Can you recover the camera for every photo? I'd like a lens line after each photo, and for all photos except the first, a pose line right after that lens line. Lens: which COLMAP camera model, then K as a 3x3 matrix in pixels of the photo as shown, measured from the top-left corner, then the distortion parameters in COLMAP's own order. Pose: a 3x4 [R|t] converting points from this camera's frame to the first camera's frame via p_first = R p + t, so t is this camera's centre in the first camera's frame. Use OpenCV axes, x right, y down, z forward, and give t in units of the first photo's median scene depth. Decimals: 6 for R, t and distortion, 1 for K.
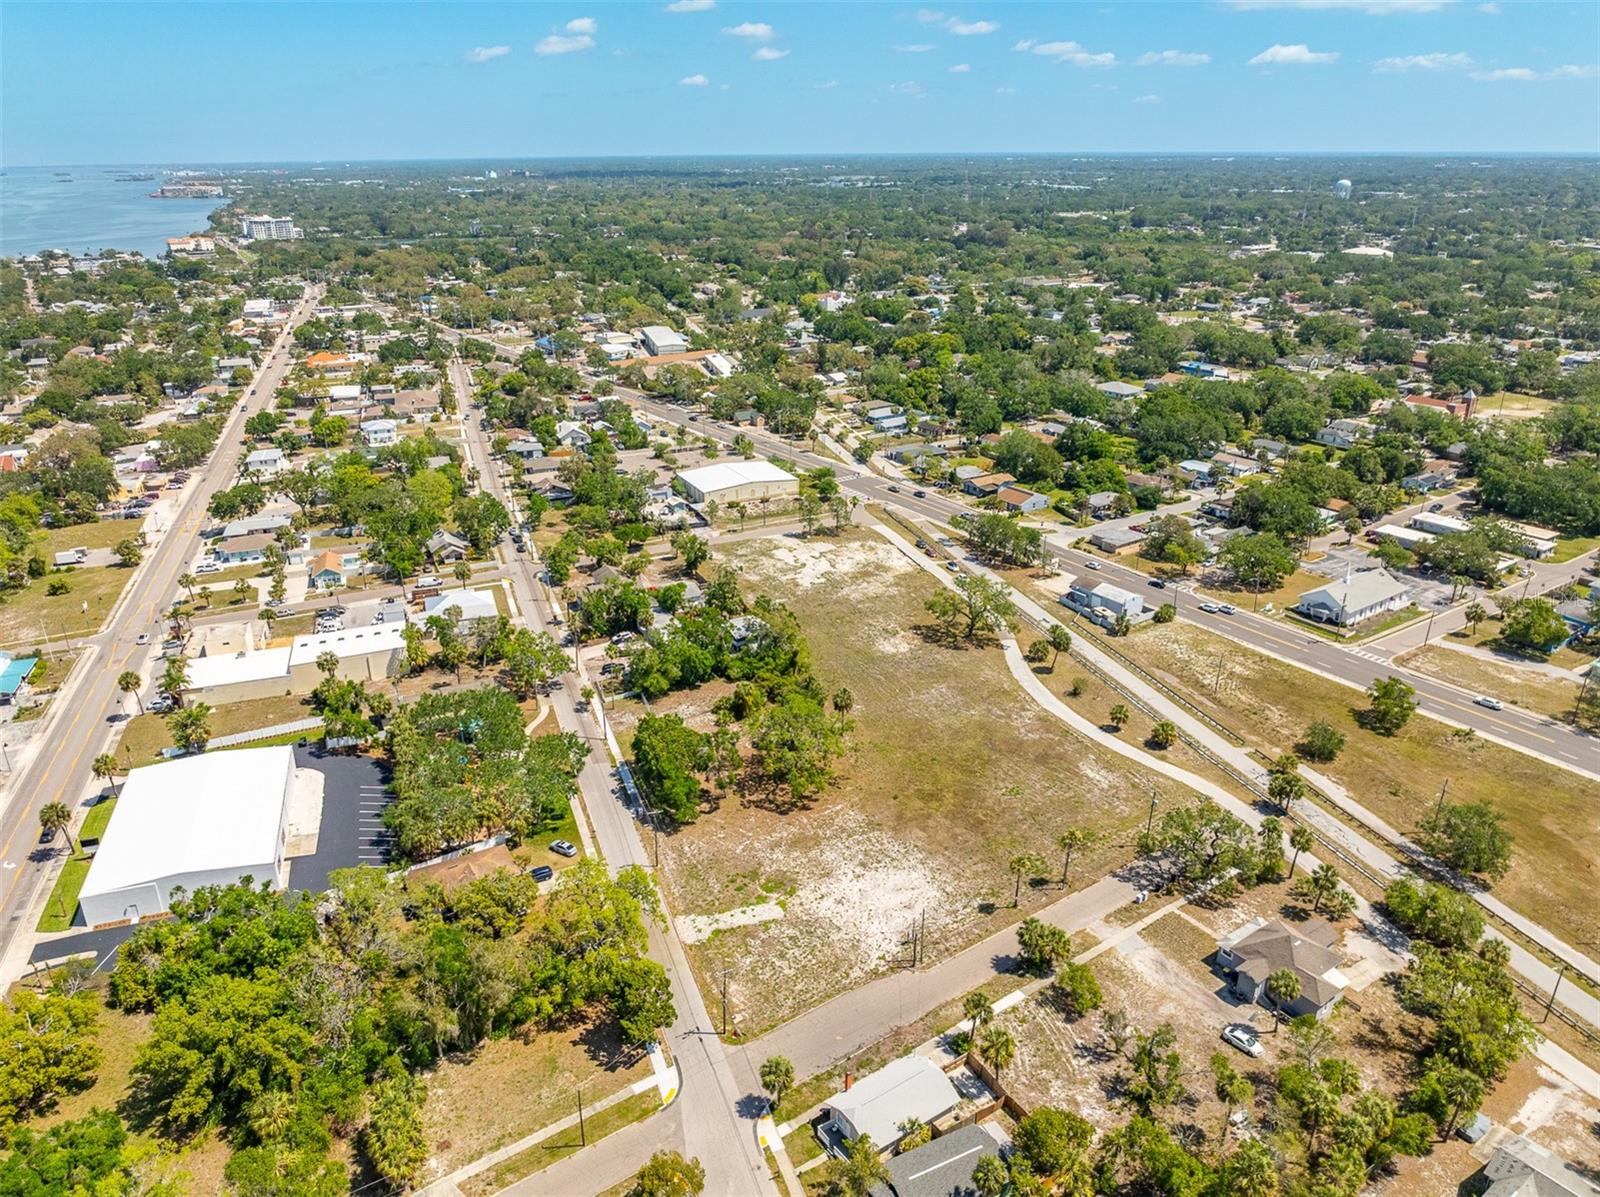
lens RADIAL K [[1122.3, 0, 799.1], [0, 1122.3, 599.8], [0, 0, 1]] dist [-0.029996, 0.013486]
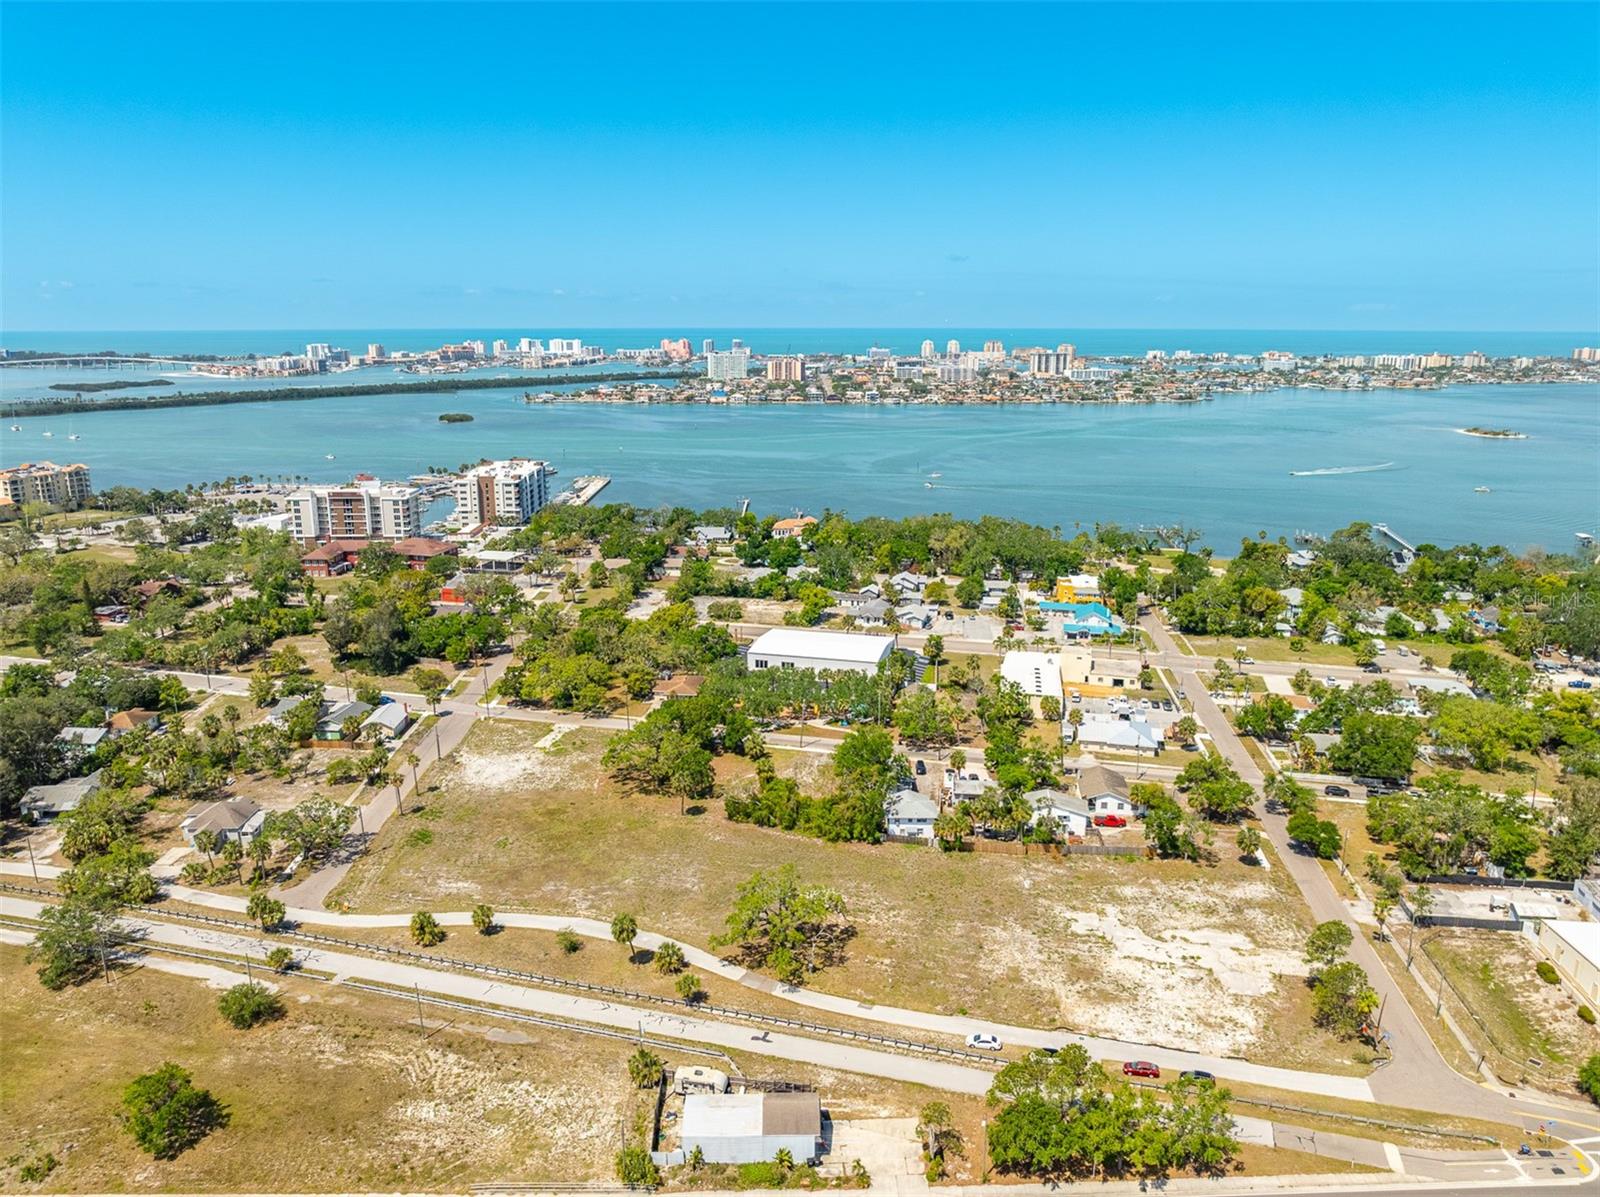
lens RADIAL K [[1128.3, 0, 799.0], [0, 1128.3, 597.7], [0, 0, 1]] dist [-0.032848, 0.017993]
pose [[-0.557737, 0.204495, -0.804432, 0.724377], [-0.305875, 0.850327, 0.428234, -0.499150], [0.771602, 0.484898, -0.411709, 1.299789]]
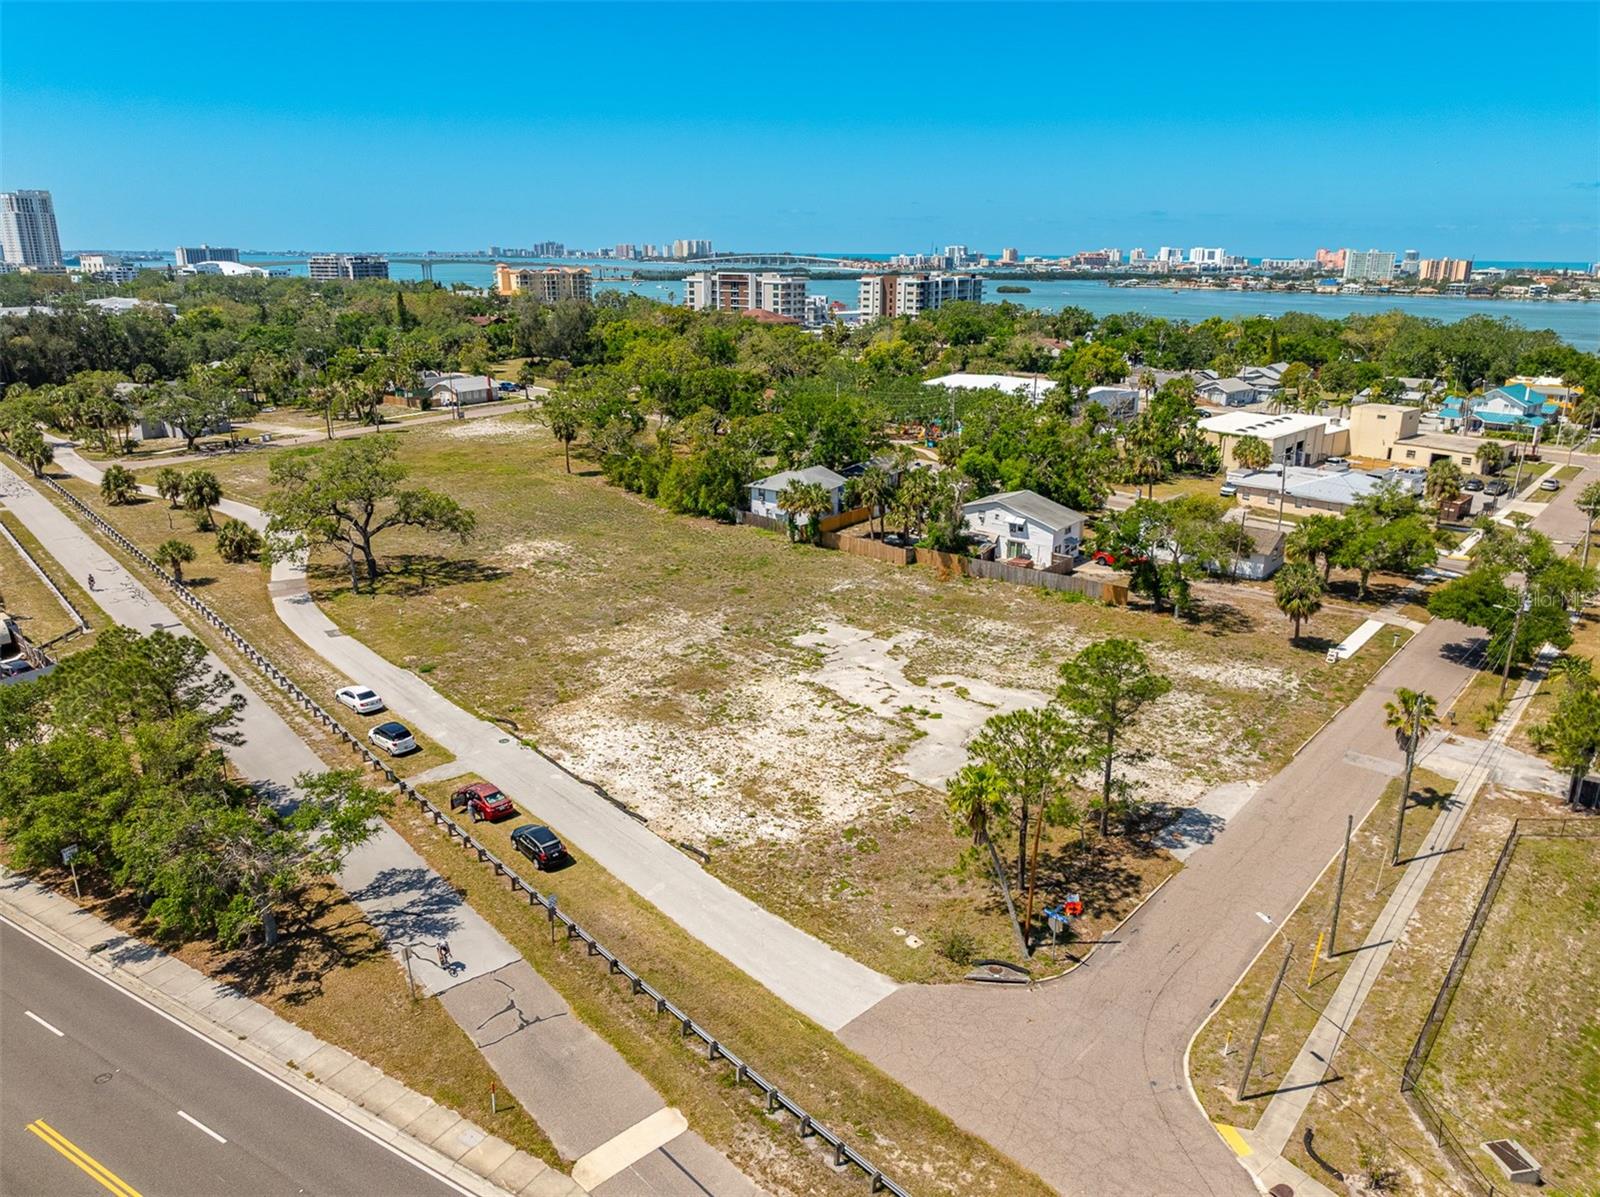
lens RADIAL K [[1122.1, 0, 797.9], [0, 1122.1, 604.0], [0, 0, 1]] dist [-0.026973, 0.010385]
pose [[-0.916711, 0.122295, -0.380374, 0.184971], [-0.148399, 0.779690, 0.608327, -0.287237], [0.370969, 0.614107, -0.696602, 1.522732]]
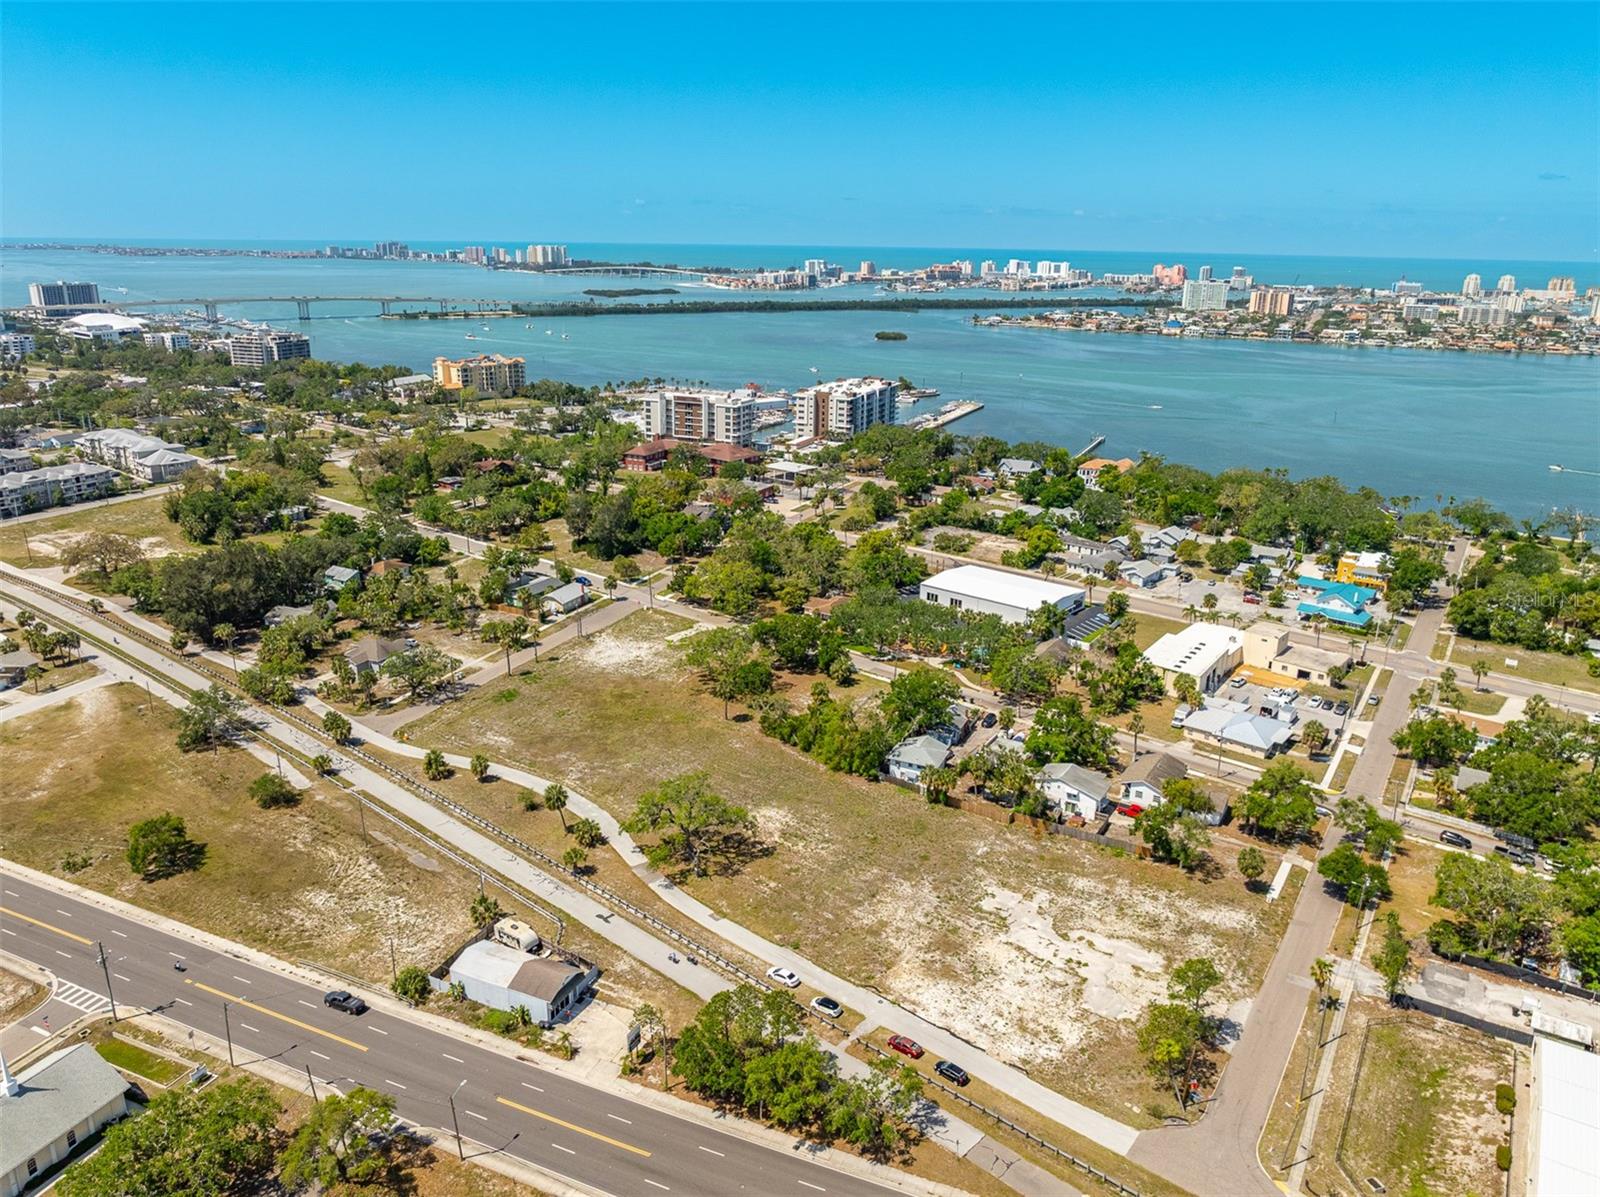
lens RADIAL K [[1139.6, 0, 799.2], [0, 1139.6, 594.0], [0, 0, 1]] dist [-0.028421, 0.012566]
pose [[-0.855976, 0.149205, -0.495018, 0.473604], [-0.200397, 0.786858, 0.583692, -0.598151], [0.476599, 0.598826, -0.643631, 1.541150]]
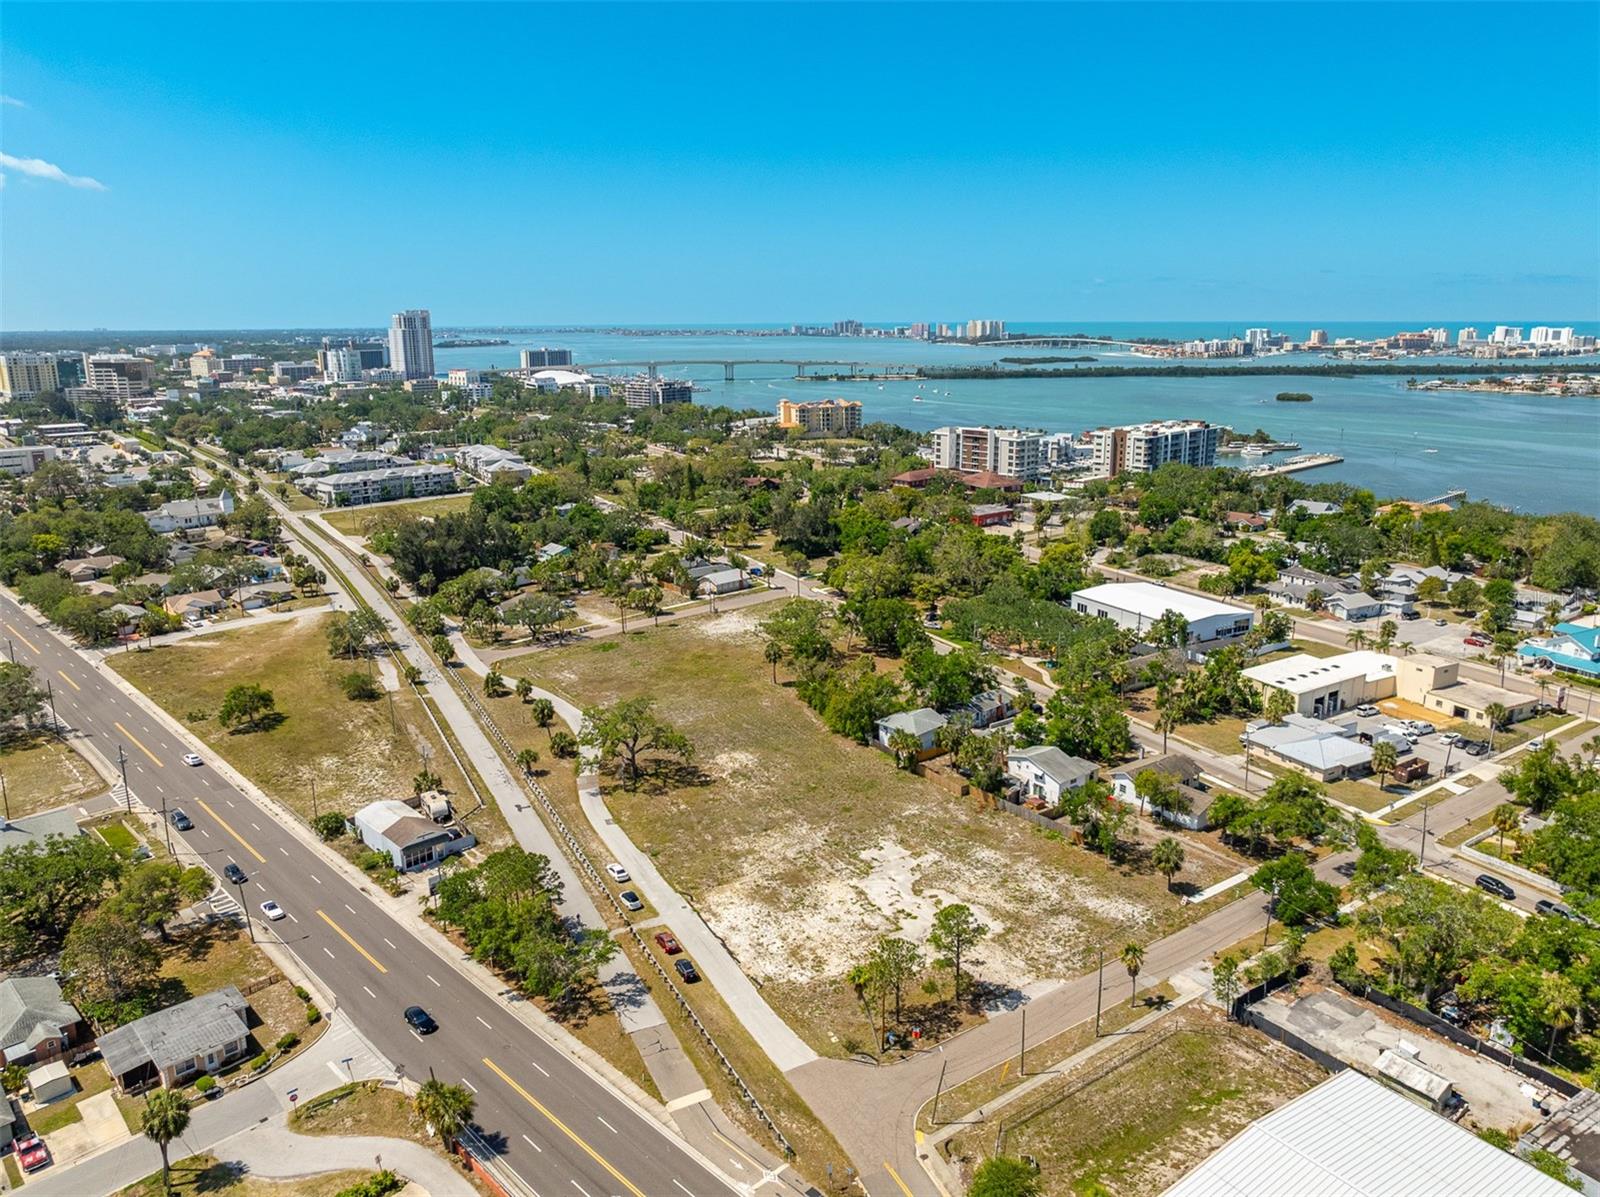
lens RADIAL K [[1139.6, 0, 799.2], [0, 1139.6, 594.0], [0, 0, 1]] dist [-0.028421, 0.012566]
pose [[-0.987569, 0.050641, -0.148807, 0.166291], [-0.045294, 0.814851, 0.577898, -0.572061], [0.150521, 0.577455, -0.802427, 1.717347]]
